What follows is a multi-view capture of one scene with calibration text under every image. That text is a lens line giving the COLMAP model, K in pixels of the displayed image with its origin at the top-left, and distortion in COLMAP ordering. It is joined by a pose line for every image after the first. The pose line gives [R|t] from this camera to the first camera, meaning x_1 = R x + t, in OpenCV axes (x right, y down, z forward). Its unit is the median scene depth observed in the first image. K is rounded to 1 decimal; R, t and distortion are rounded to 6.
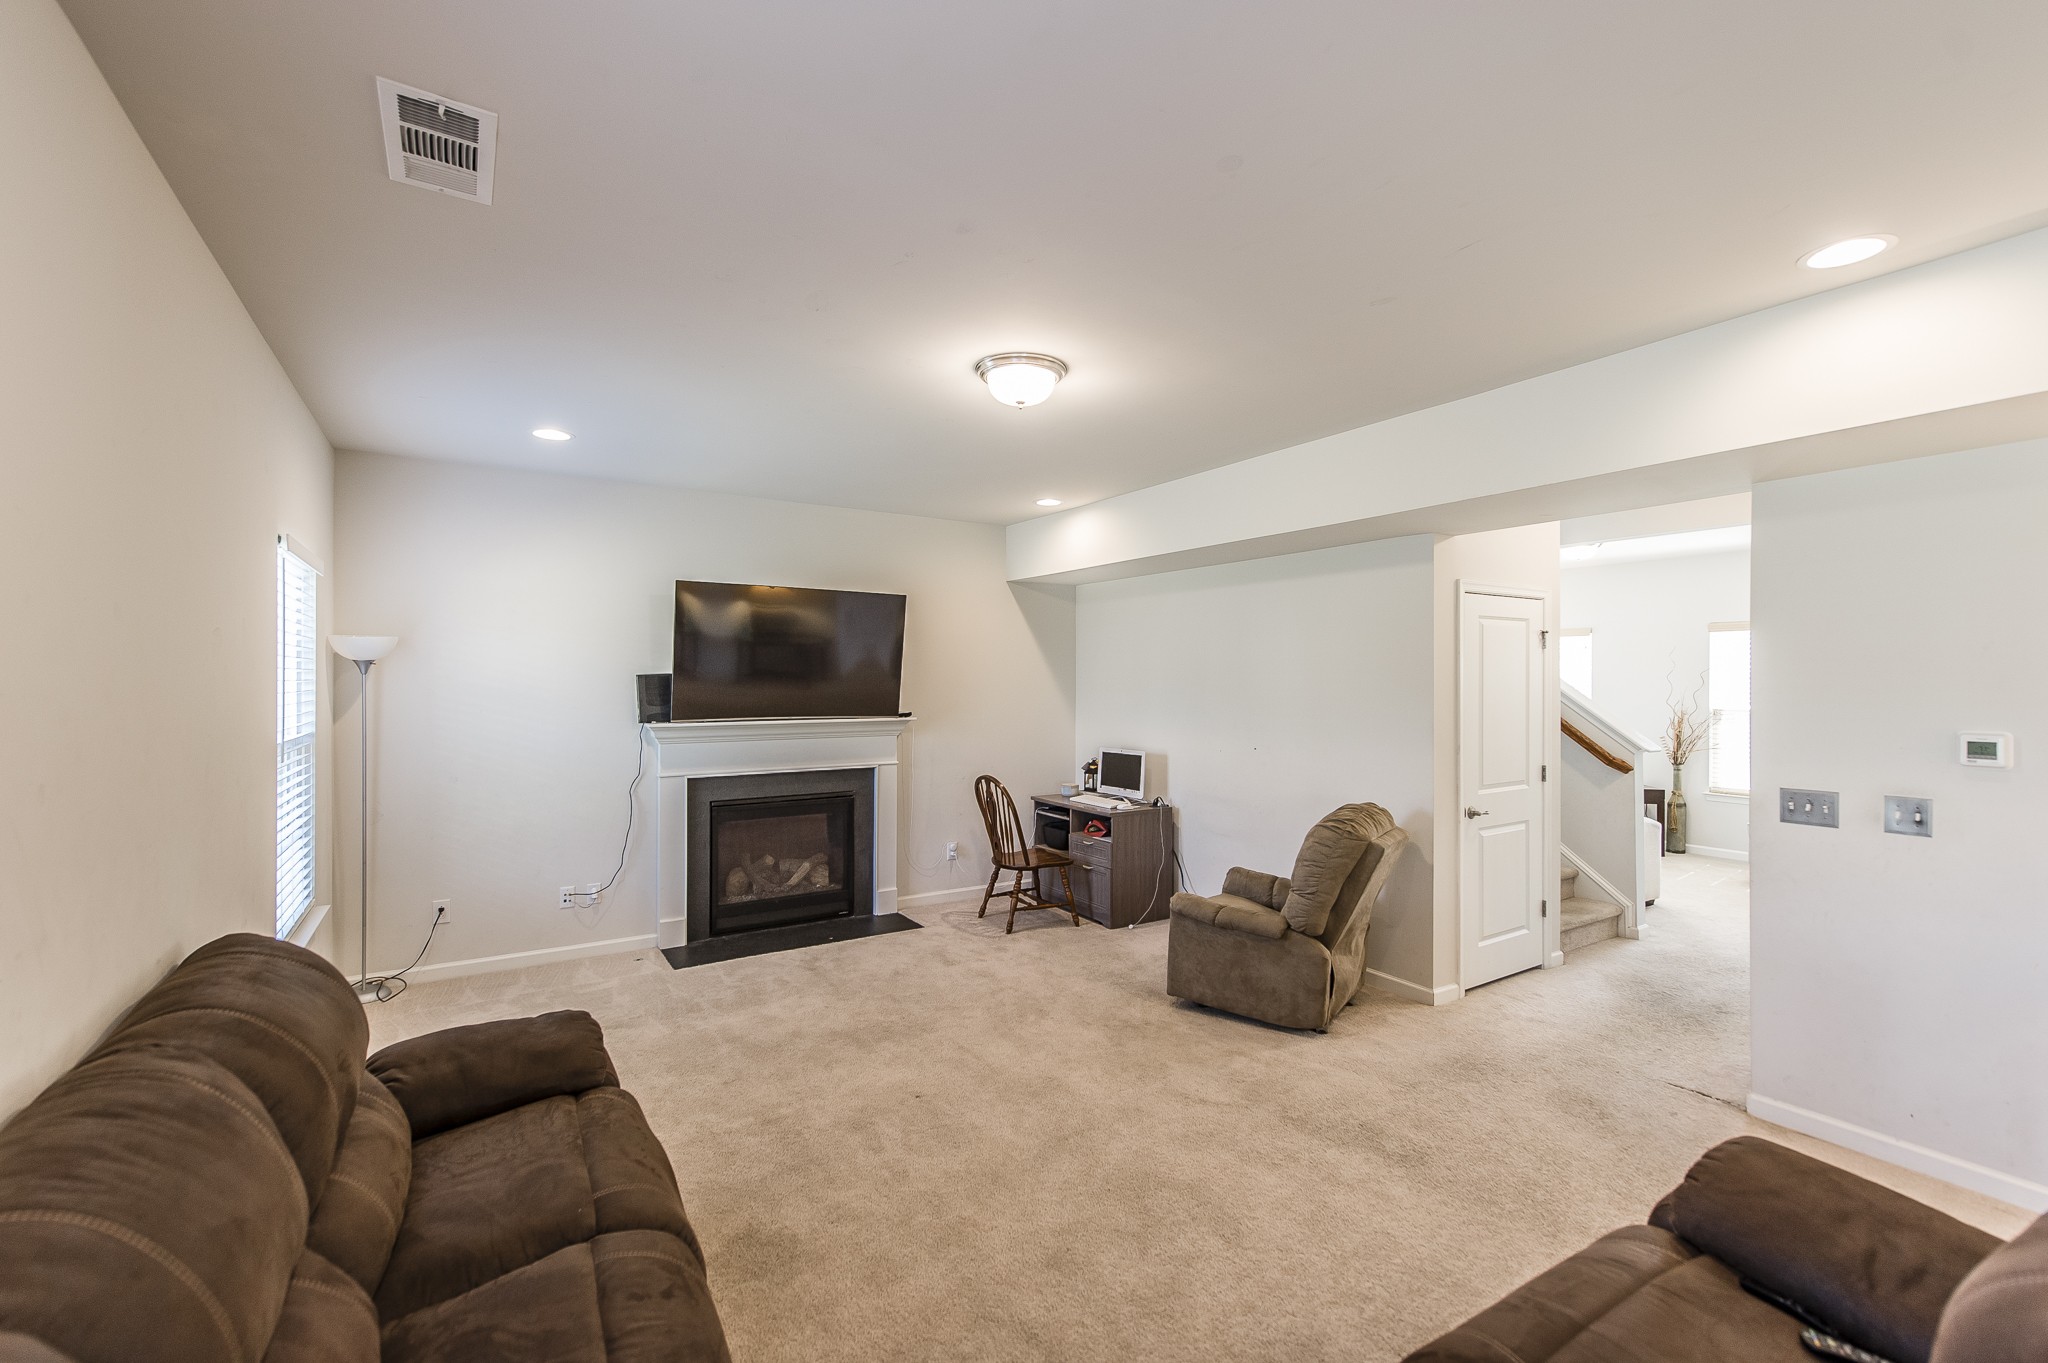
lens RADIAL K [[863.1, 0, 1027.7], [0, 863.1, 681.6], [0, 0, 1]] dist [0.008135, -0.002846]
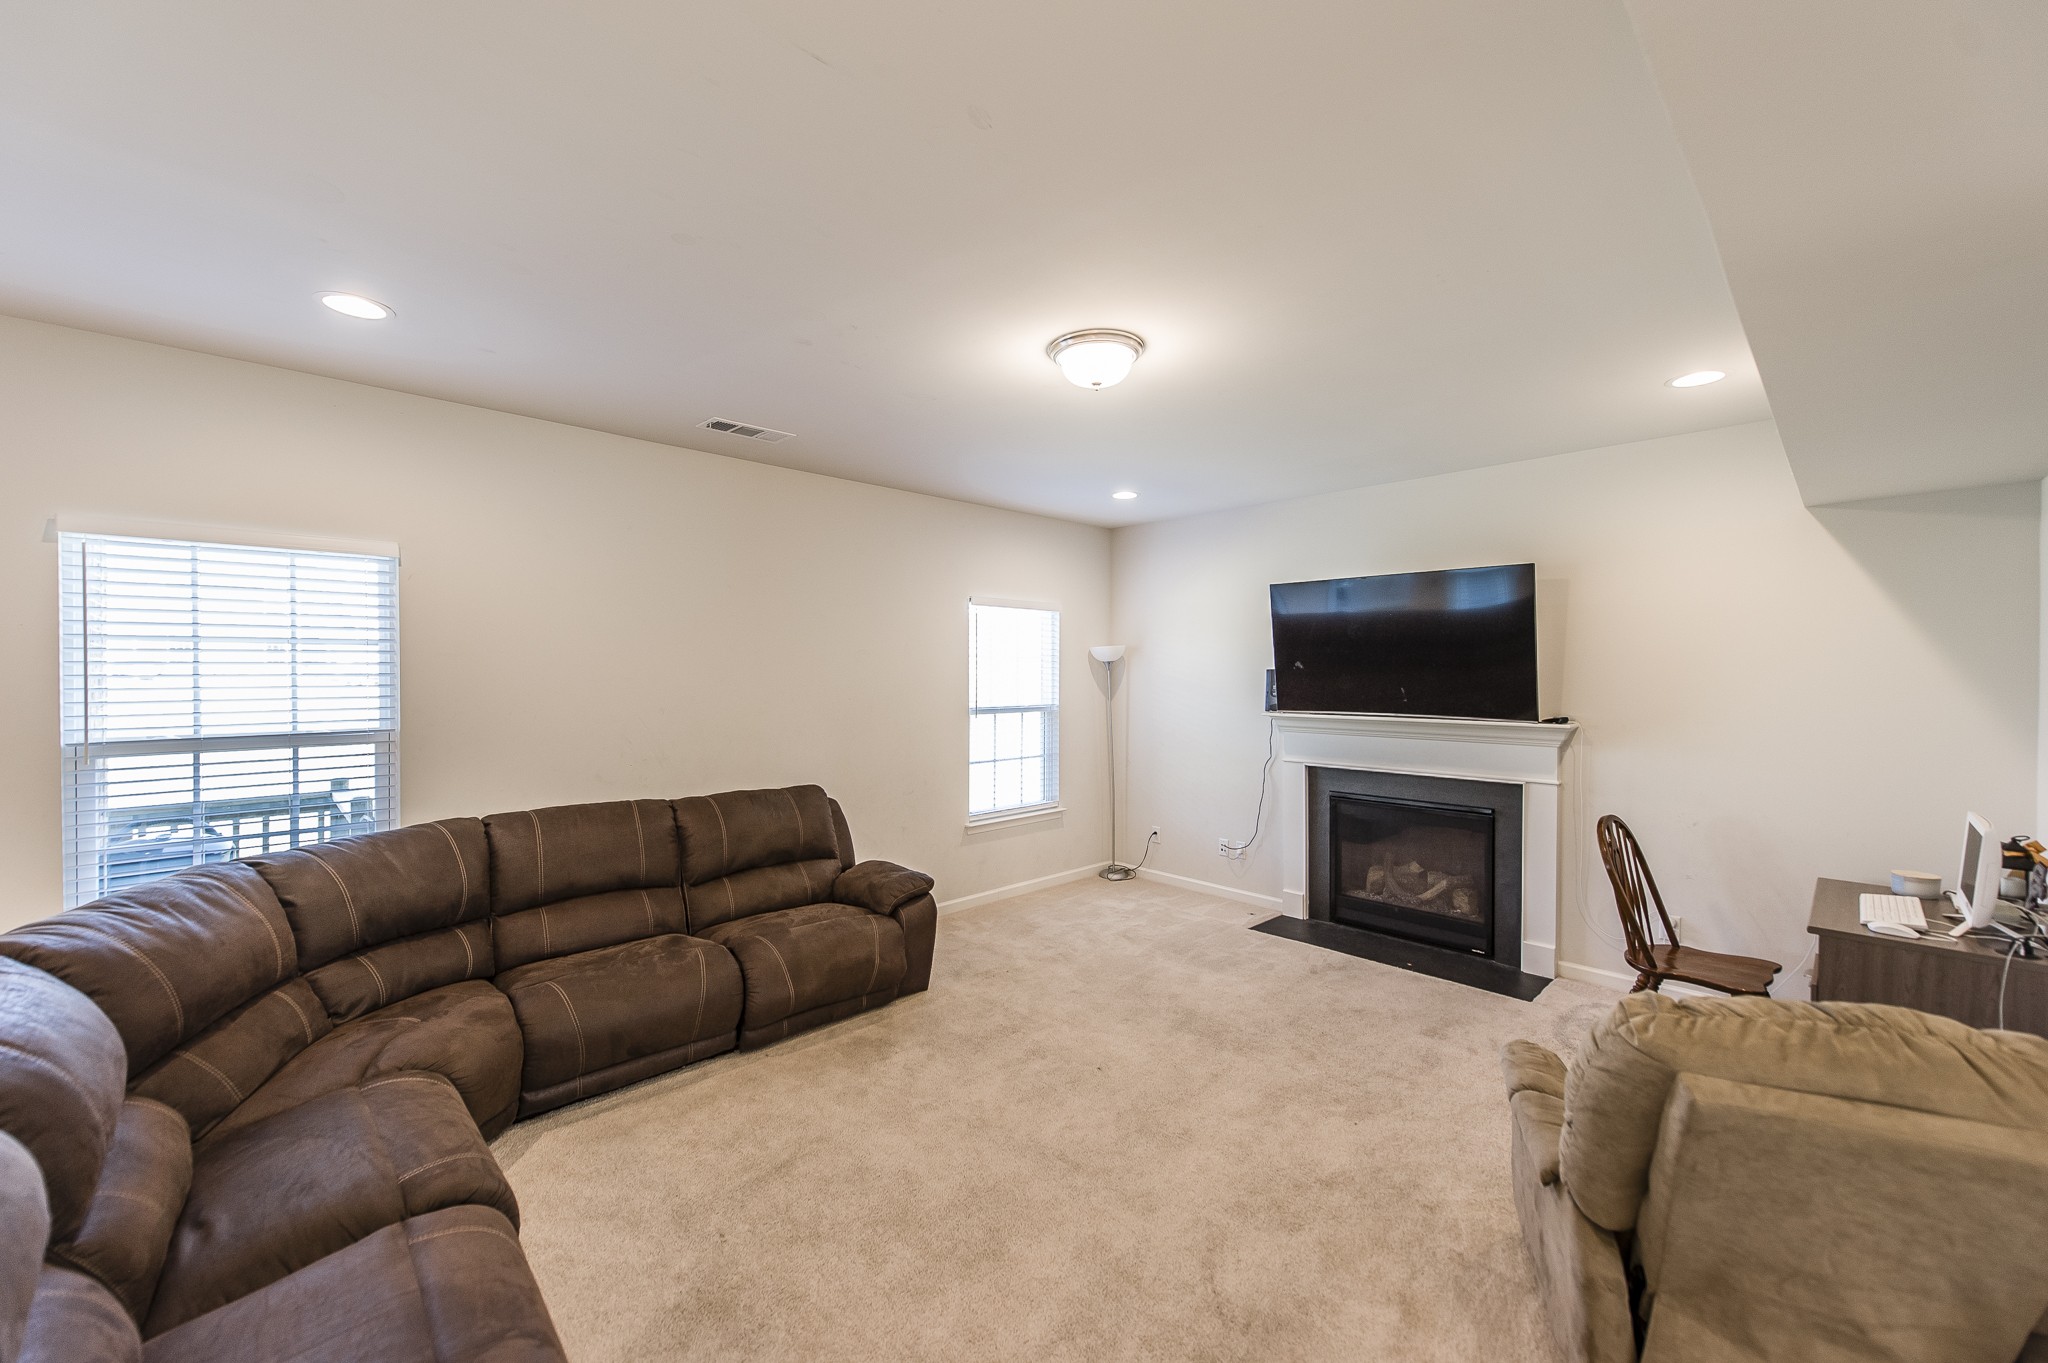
lens RADIAL K [[811.2, 0, 1021.5], [0, 811.2, 683.5], [0, 0, 1]] dist [0.014951, -0.003838]
pose [[0.198111, 0.014685, -0.980070, 0.496907], [-0.001955, 0.999892, 0.014587, -0.003777], [0.980178, -0.000973, 0.198118, 0.428111]]
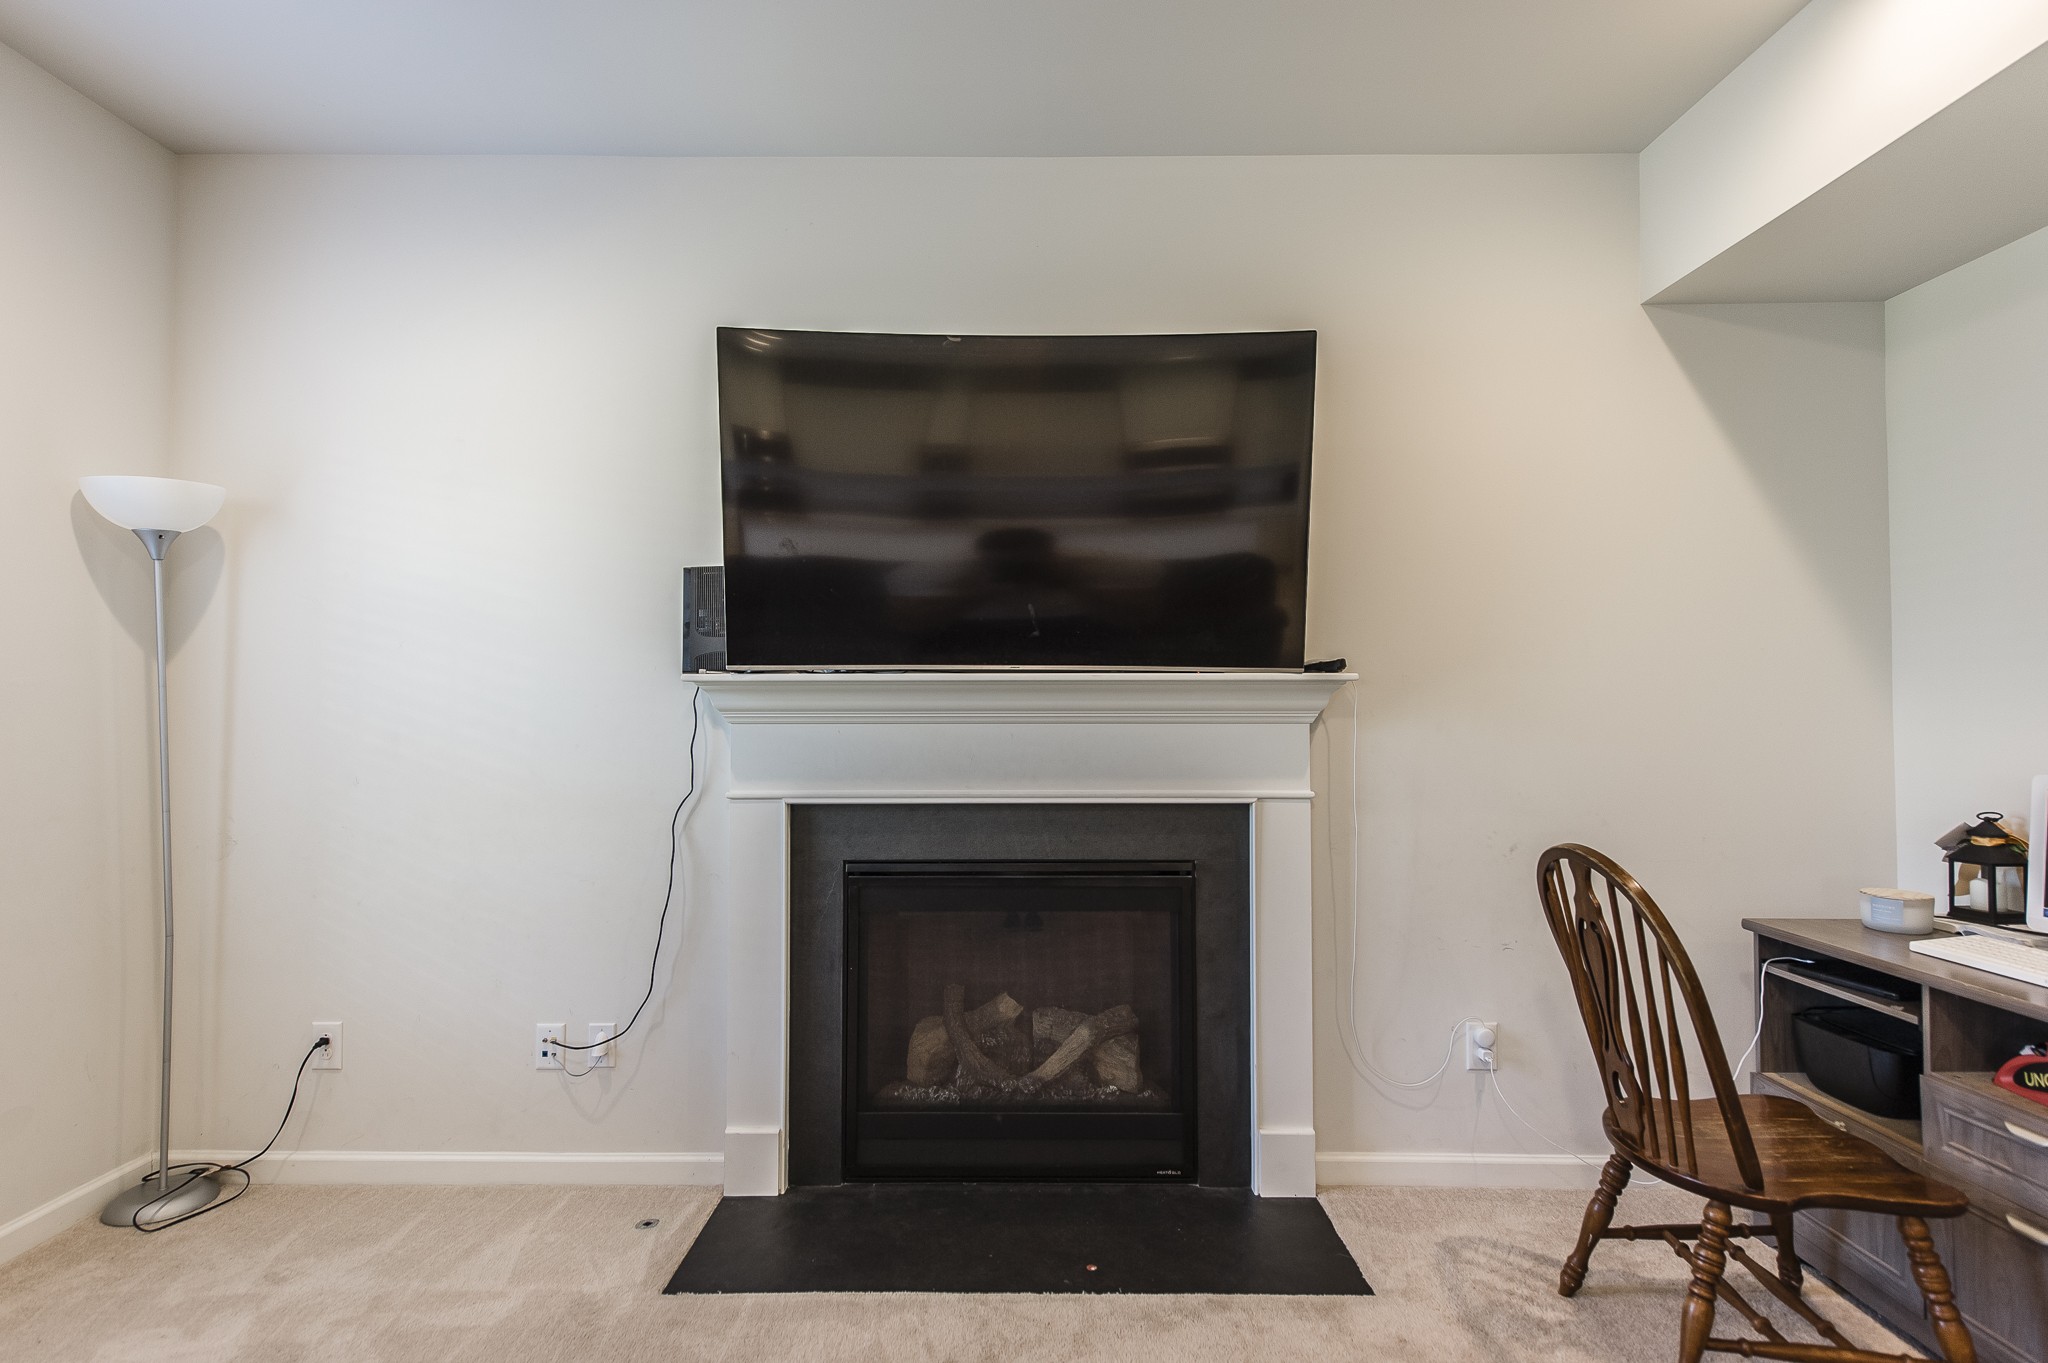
lens RADIAL K [[1033.6, 0, 1010.8], [0, 1033.6, 674.7], [0, 0, 1]] dist [0.016301, -0.007462]
pose [[0.839036, -0.017433, -0.543797, -0.014824], [0.000389, 0.999506, -0.031442, 0.060070], [0.544076, 0.026169, 0.838627, 0.589345]]
